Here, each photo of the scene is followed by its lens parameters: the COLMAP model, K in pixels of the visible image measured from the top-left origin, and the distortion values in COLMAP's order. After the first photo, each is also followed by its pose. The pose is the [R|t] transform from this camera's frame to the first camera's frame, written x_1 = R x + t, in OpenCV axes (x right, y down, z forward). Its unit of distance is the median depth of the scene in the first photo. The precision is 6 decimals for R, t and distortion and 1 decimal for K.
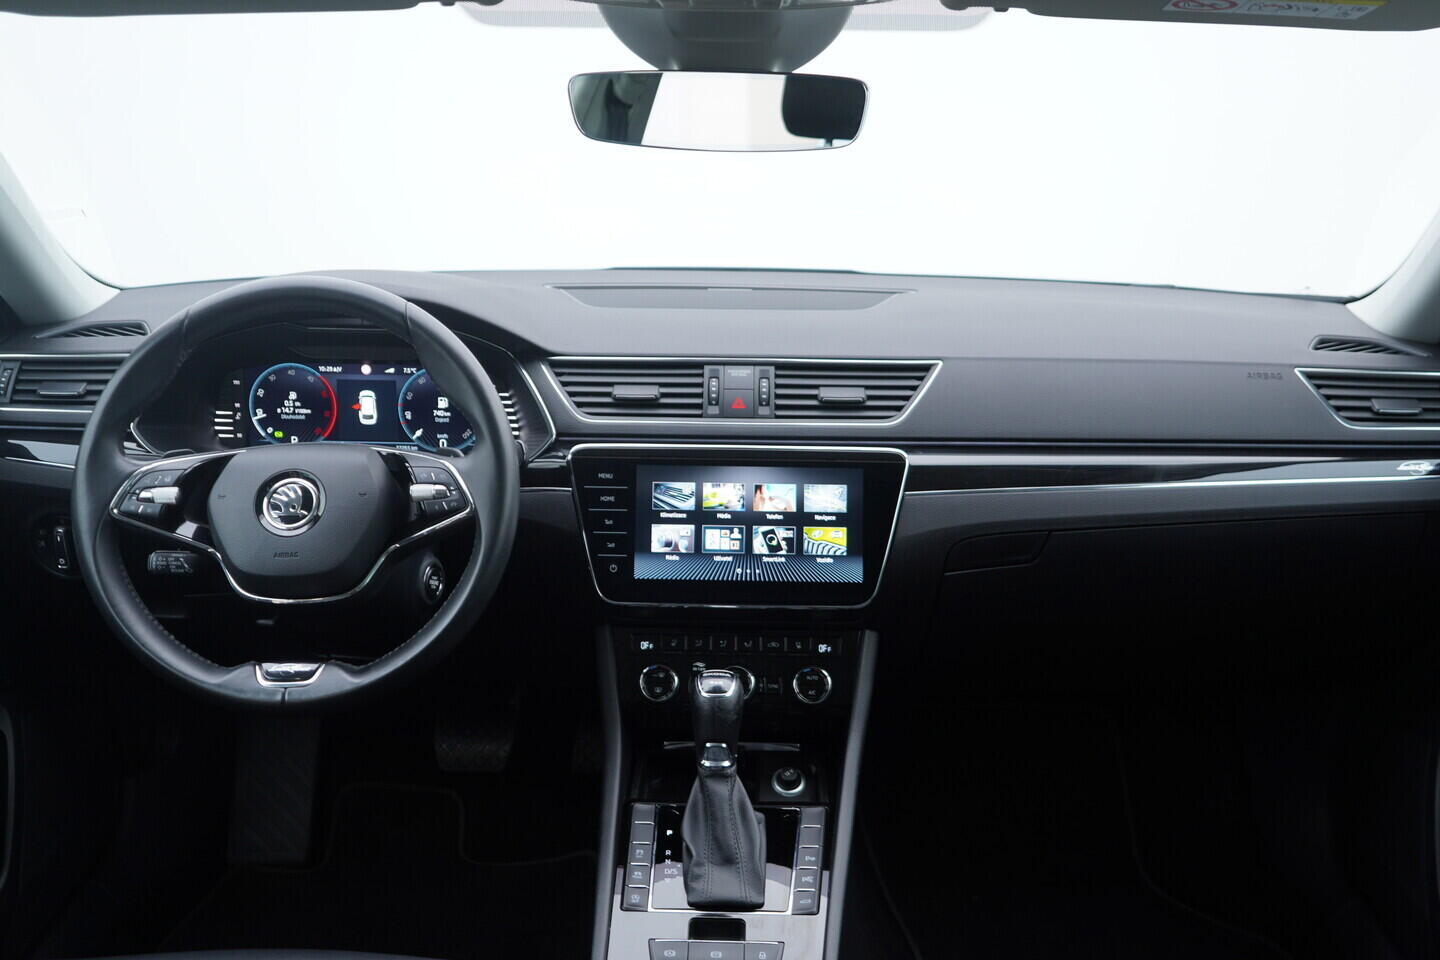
lens RADIAL K [[1504.0, 0, 729.6], [0, 1504.0, 480.5], [0, 0, 1]] dist [0.018303, 0.000000]
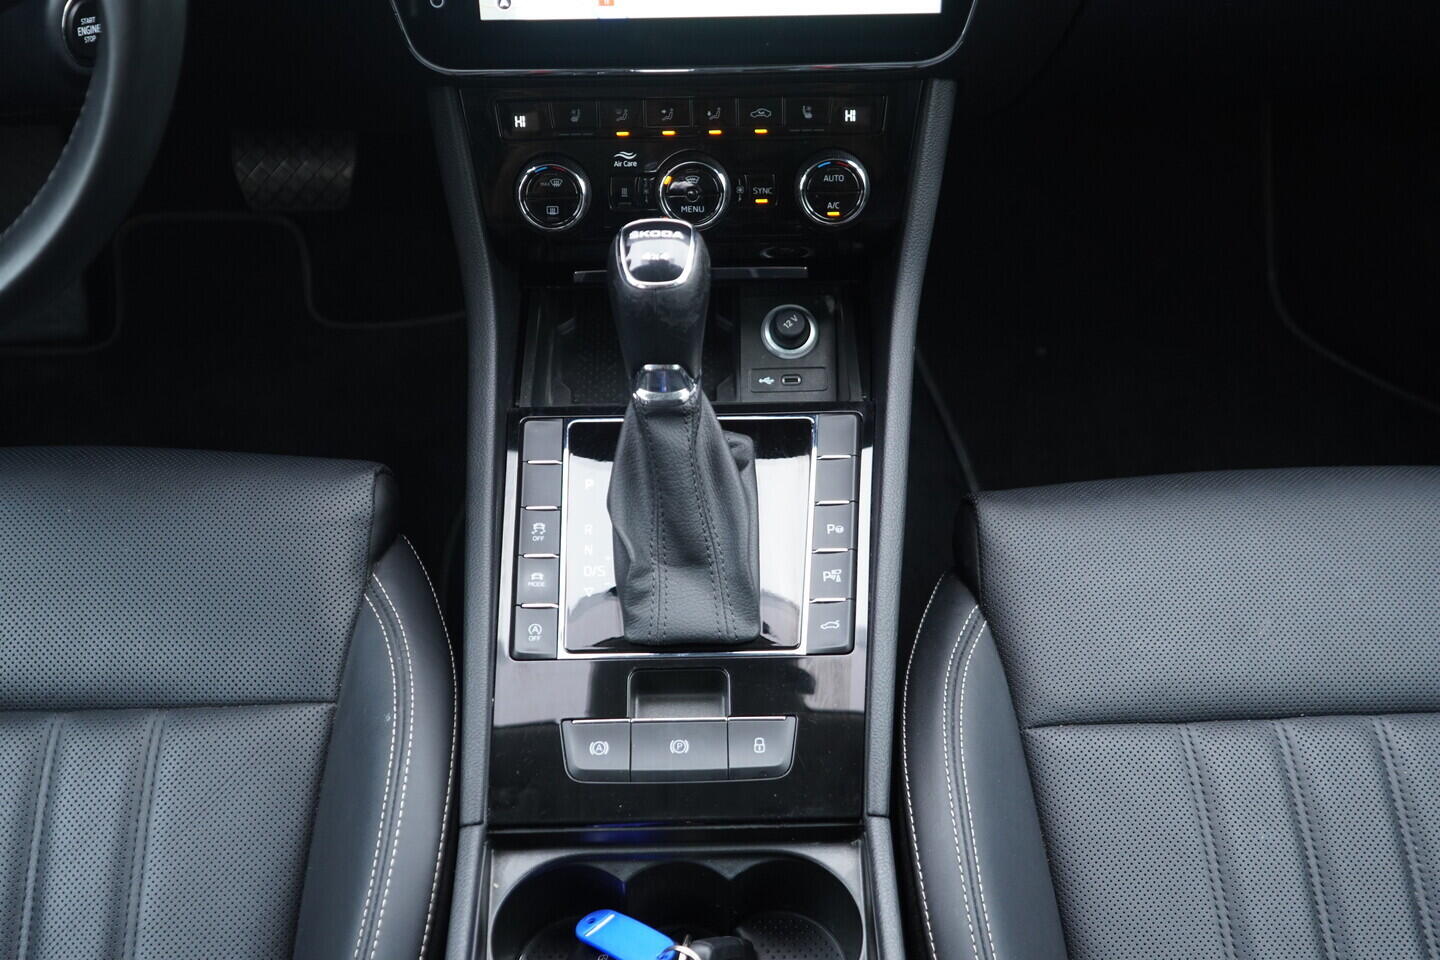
lens RADIAL K [[1504.0, 0, 719.9], [0, 1504.0, 479.3], [0, 0, 1]] dist [0.018303, 0.000000]
pose [[0.999191, -0.039422, 0.008014, 0.005189], [0.029397, 0.851531, 0.523479, -0.062419], [-0.027461, -0.522820, 0.852001, 0.479660]]
